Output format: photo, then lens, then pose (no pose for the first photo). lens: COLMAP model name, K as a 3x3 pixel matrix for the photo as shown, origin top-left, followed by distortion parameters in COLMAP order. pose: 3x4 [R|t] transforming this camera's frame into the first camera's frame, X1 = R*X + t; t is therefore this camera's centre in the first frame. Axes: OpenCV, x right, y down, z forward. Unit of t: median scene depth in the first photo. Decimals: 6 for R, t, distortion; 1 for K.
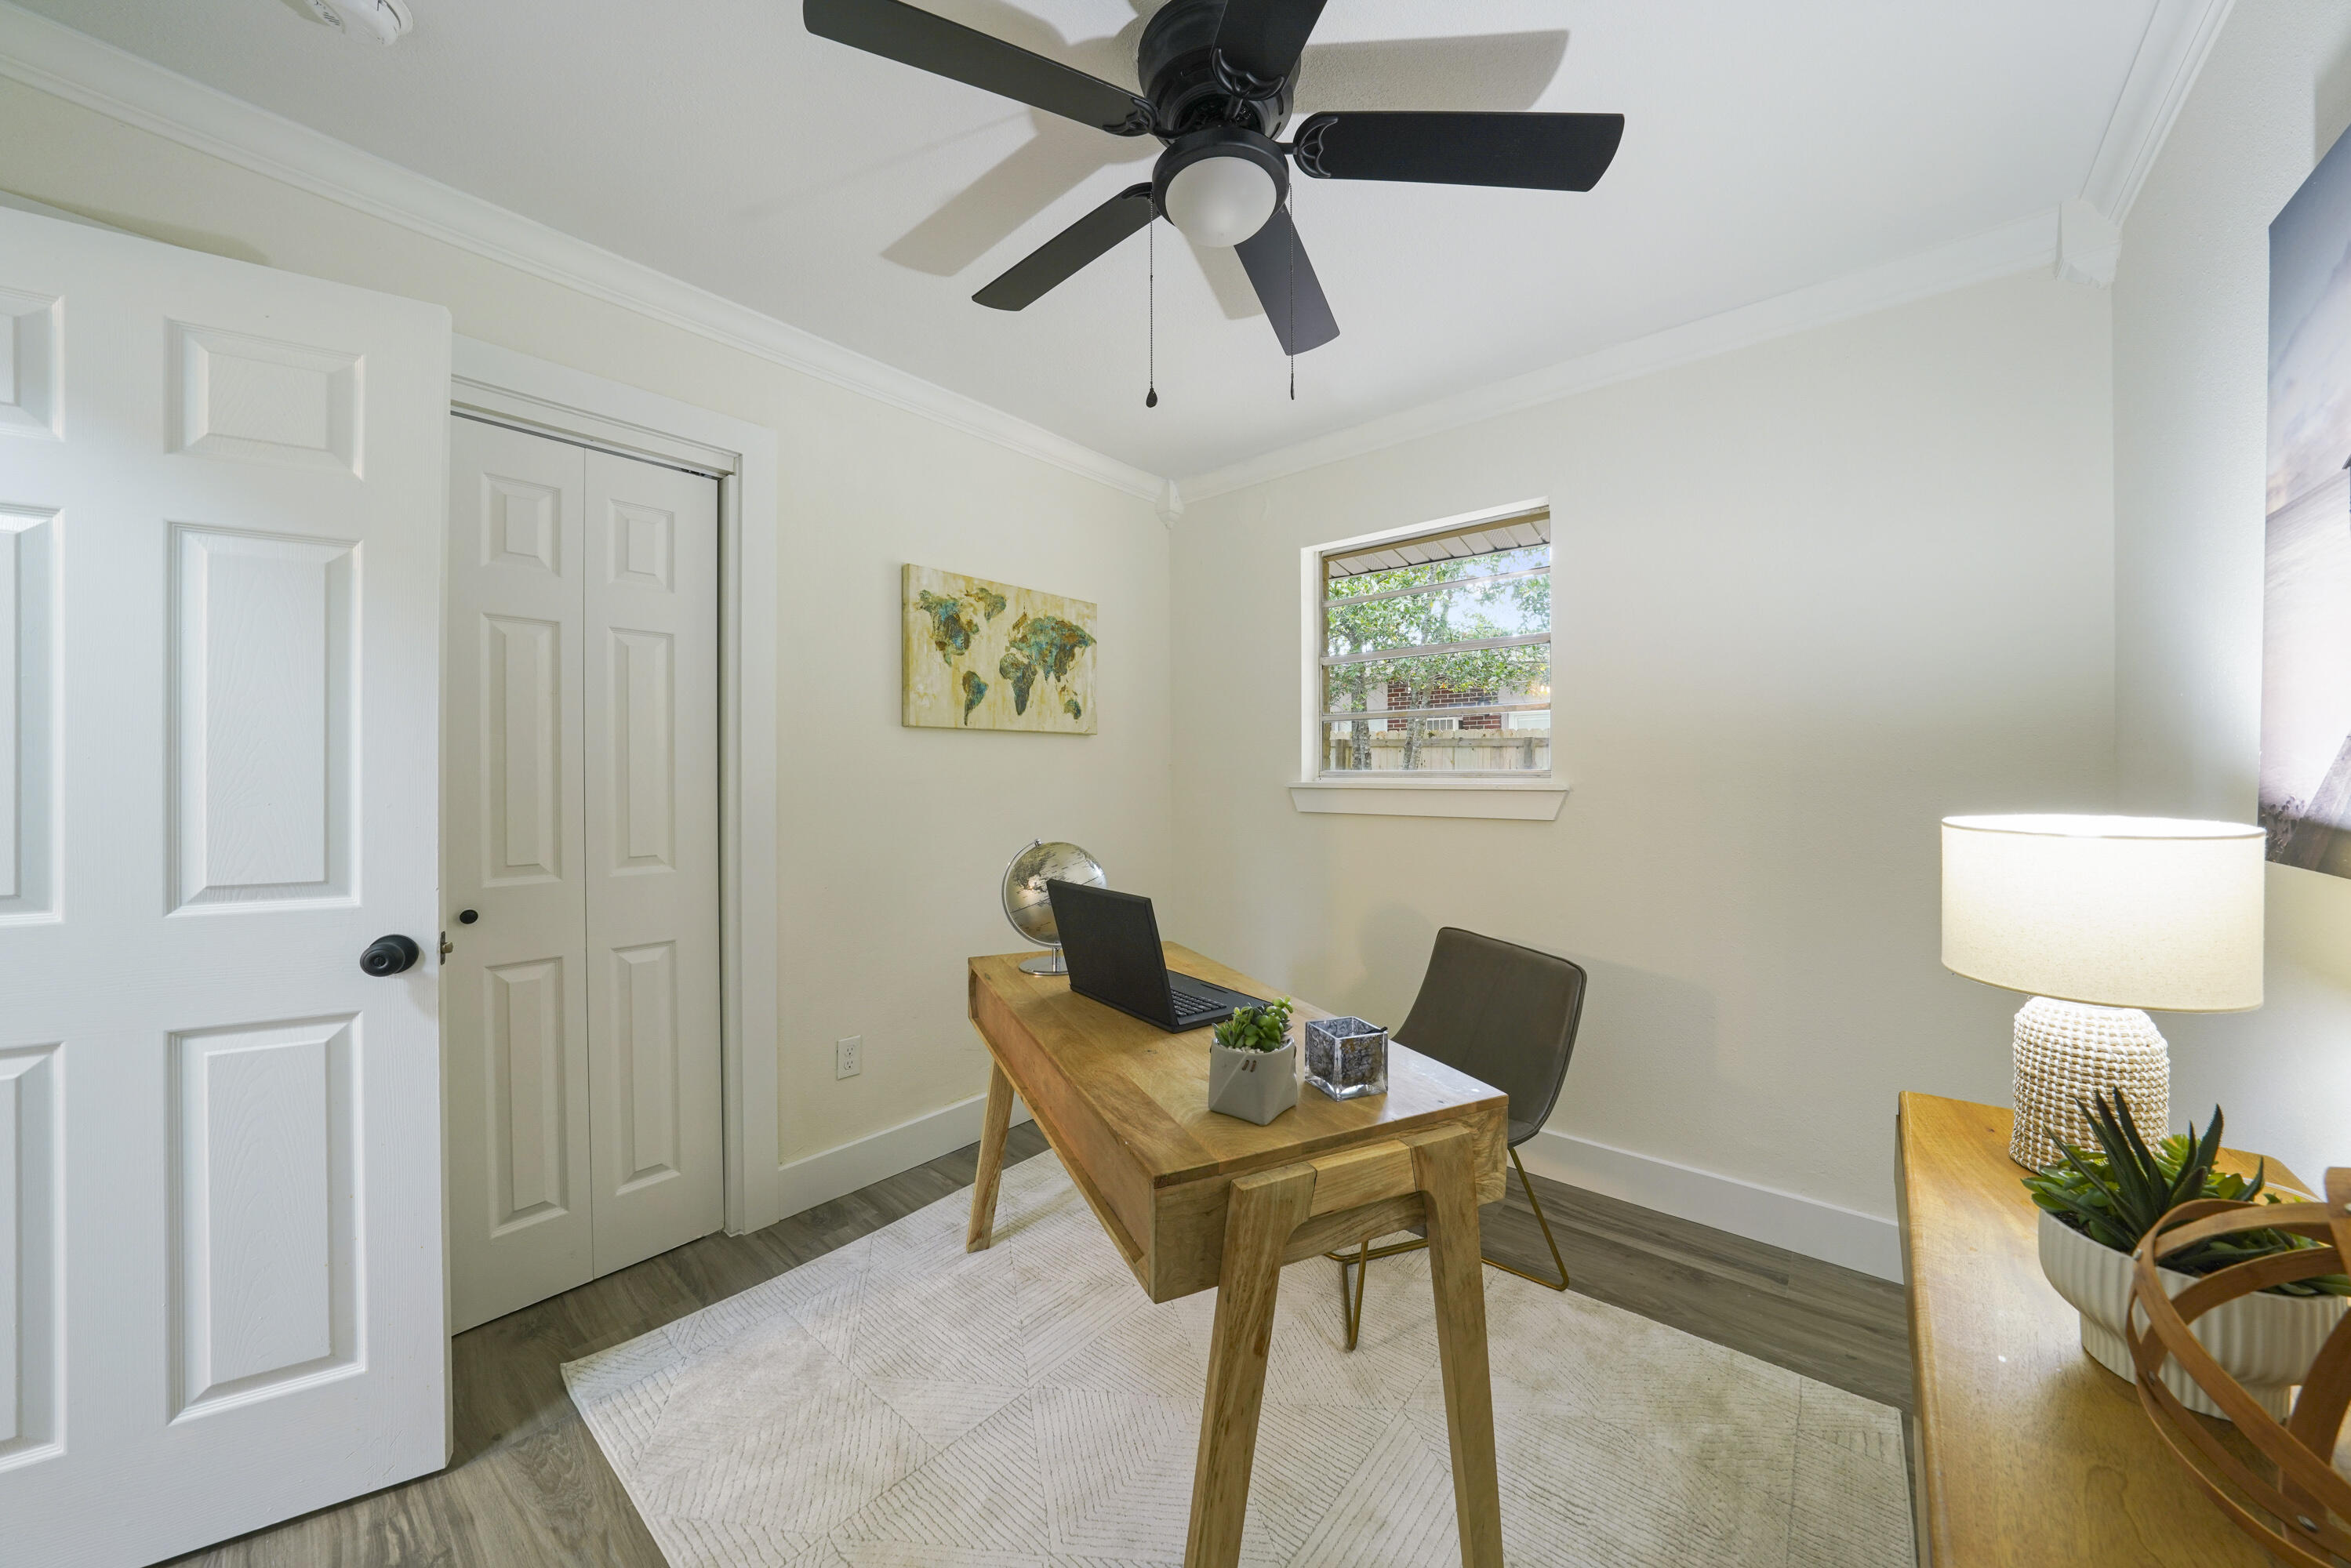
lens RADIAL K [[823.4, 0, 1191.4], [0, 823.4, 770.9], [0, 0, 1]] dist [-0.026462, 0.000077]
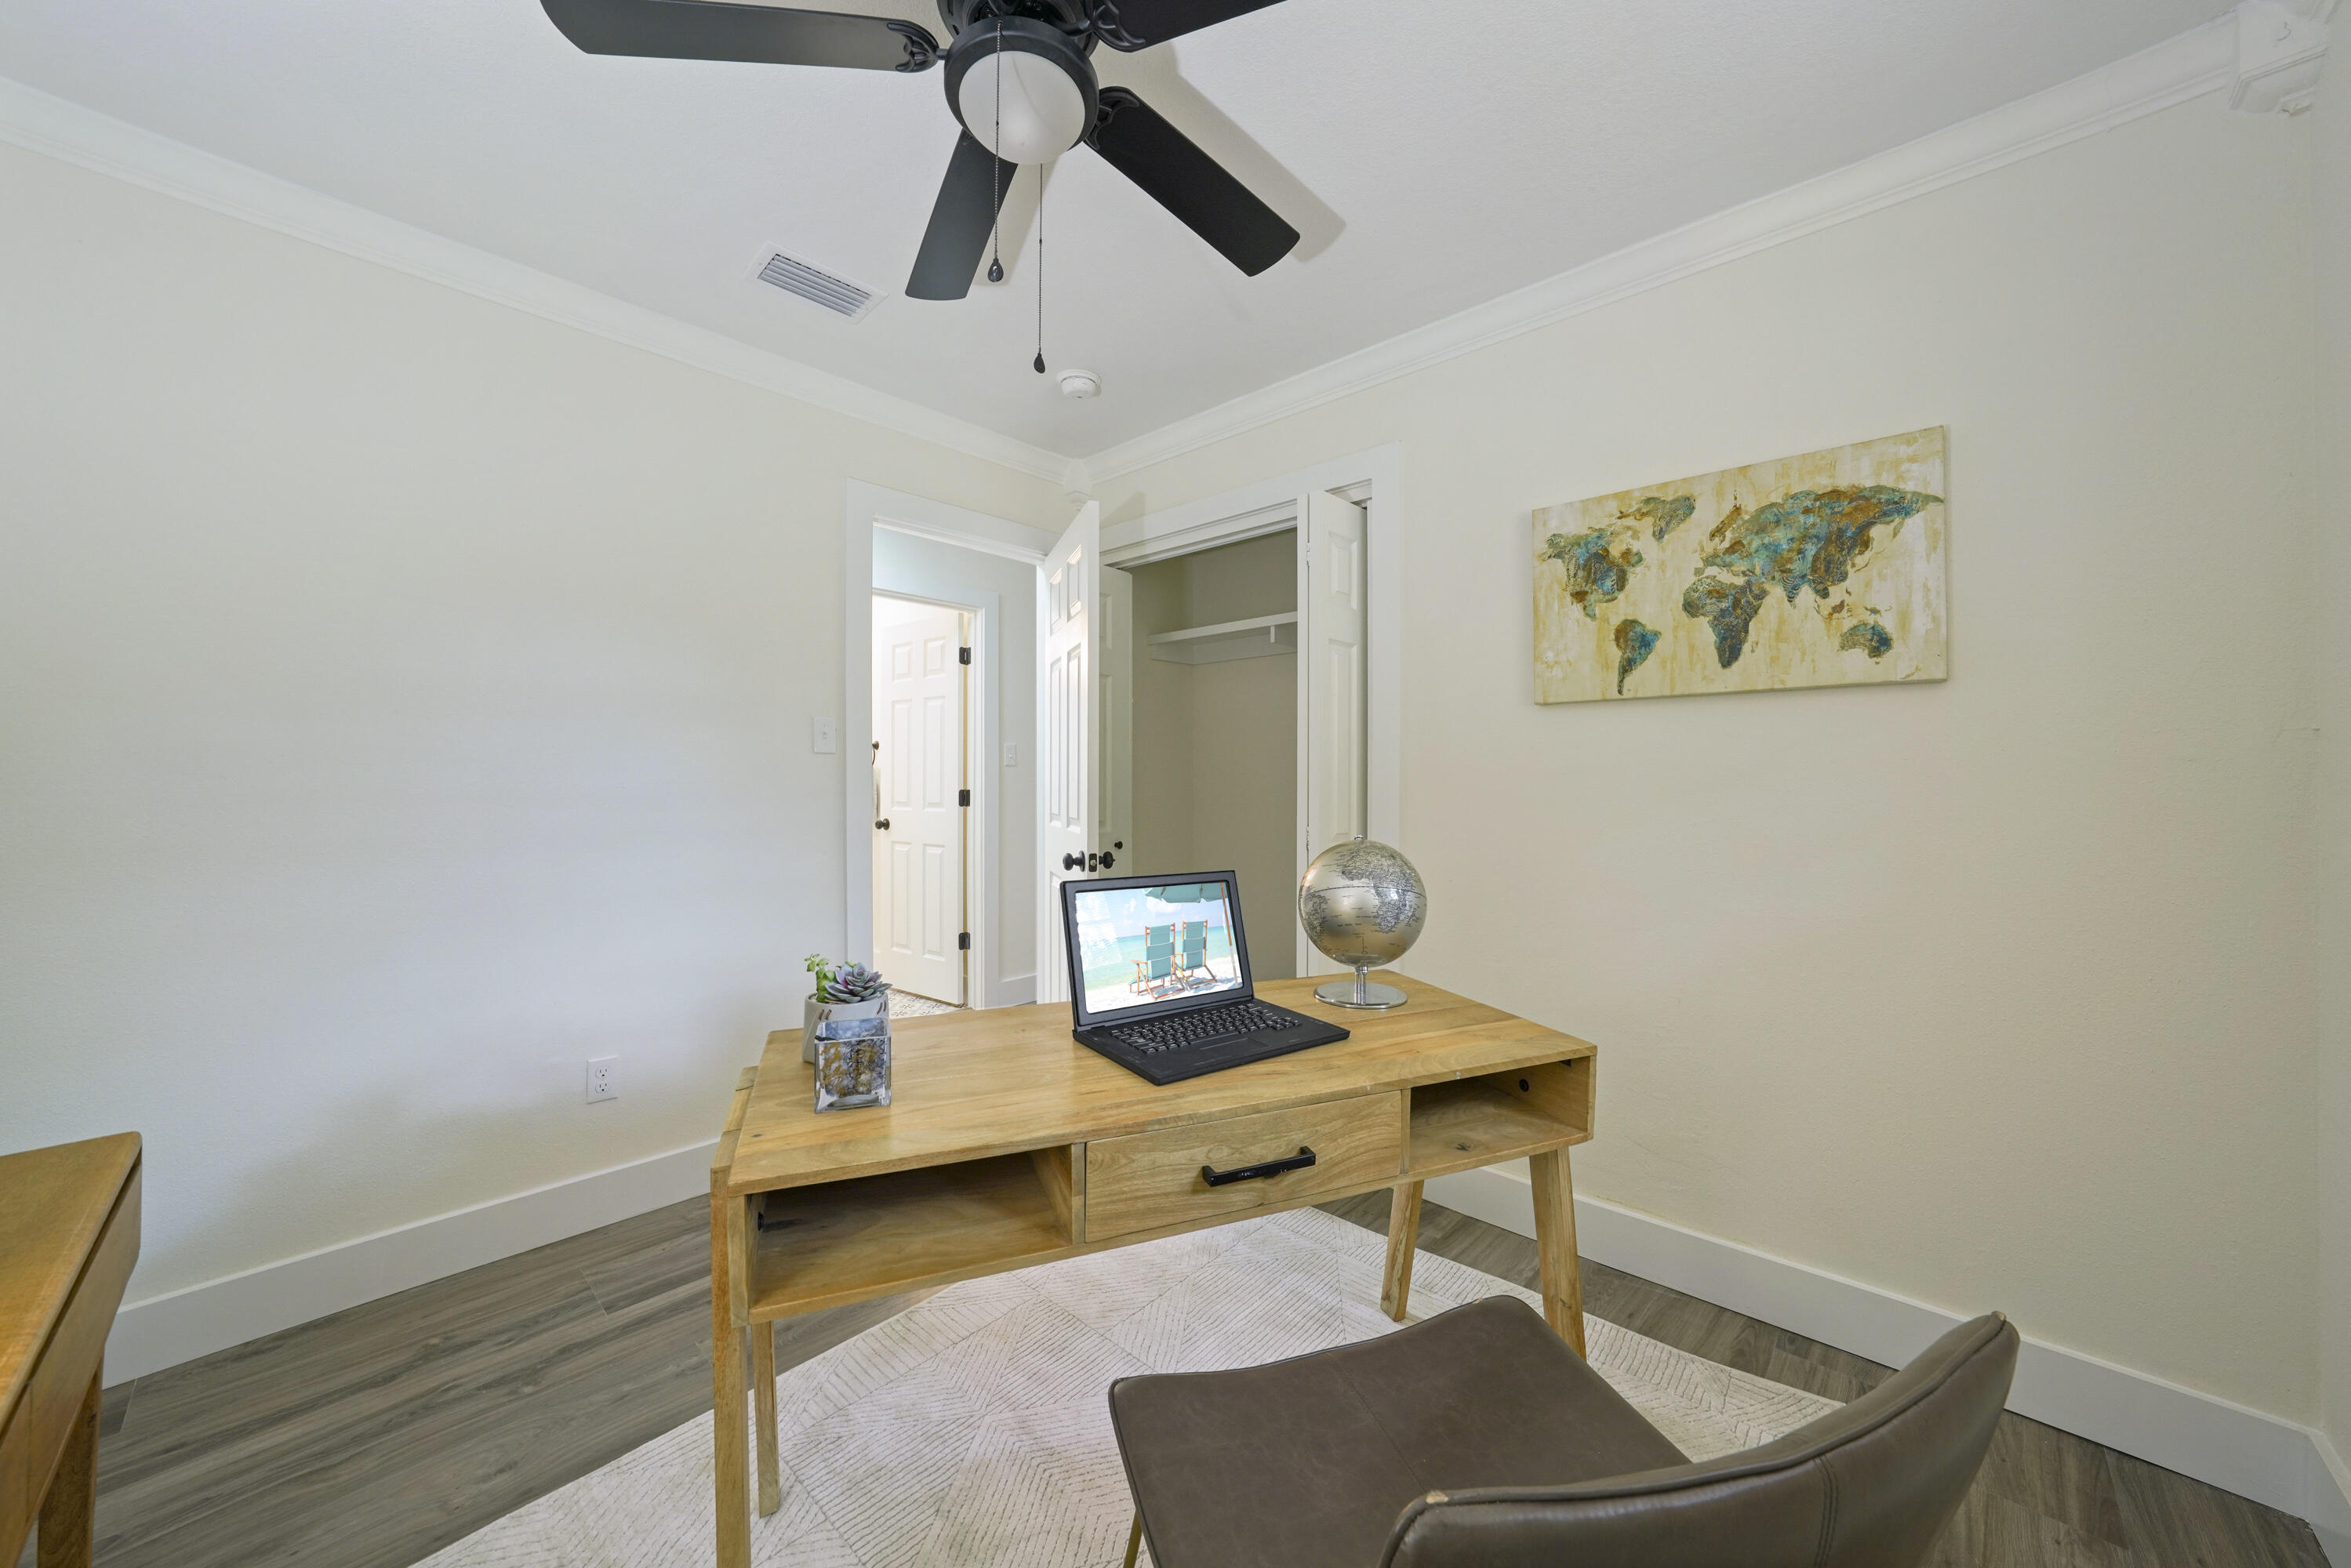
lens RADIAL K [[843.8, 0, 1175.5], [0, 843.8, 784.0], [0, 0, 1]] dist [-0.028388, 0.004676]
pose [[-0.060418, 0.004137, -0.998165, 0.480476], [0.000849, 0.999991, 0.004093, 0.020445], [0.998173, -0.000600, -0.060421, 0.623830]]
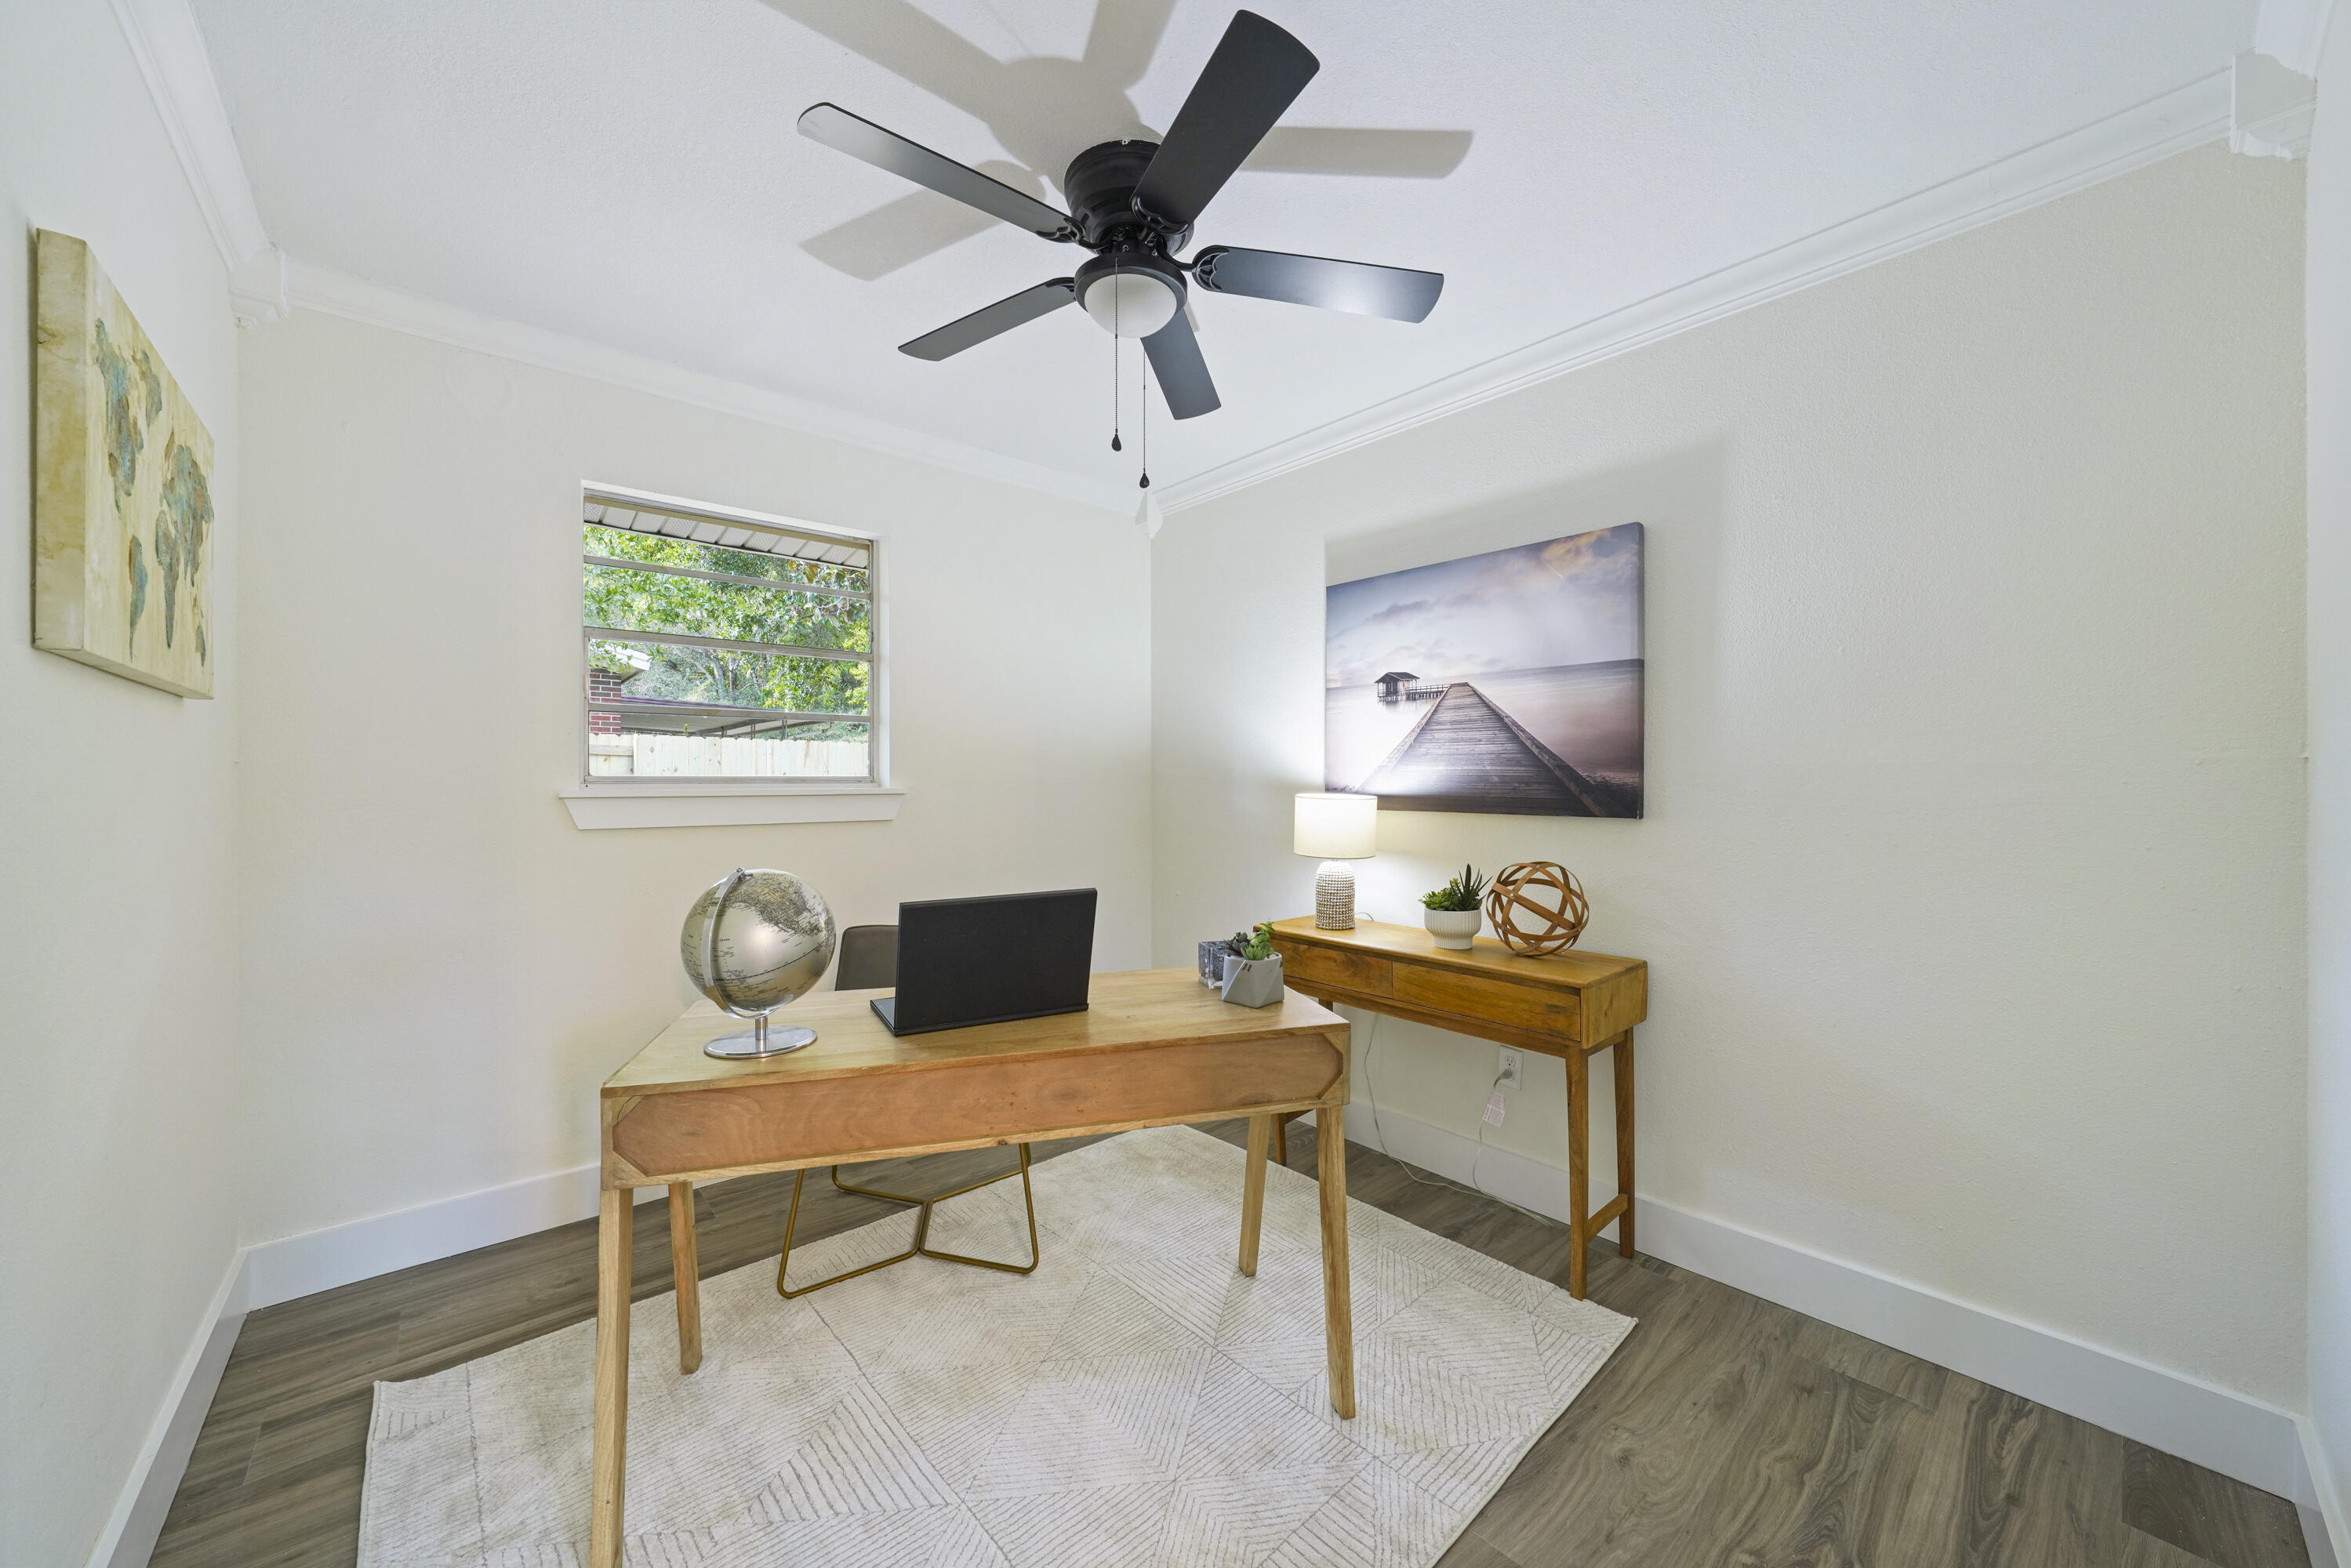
lens RADIAL K [[843.8, 0, 1175.5], [0, 843.8, 784.0], [0, 0, 1]] dist [-0.028388, 0.004676]
pose [[0.152338, 0.002724, 0.988325, -0.591530], [-0.003930, 0.999990, -0.002150, 0.008643], [-0.988321, -0.003557, 0.152347, 0.375600]]
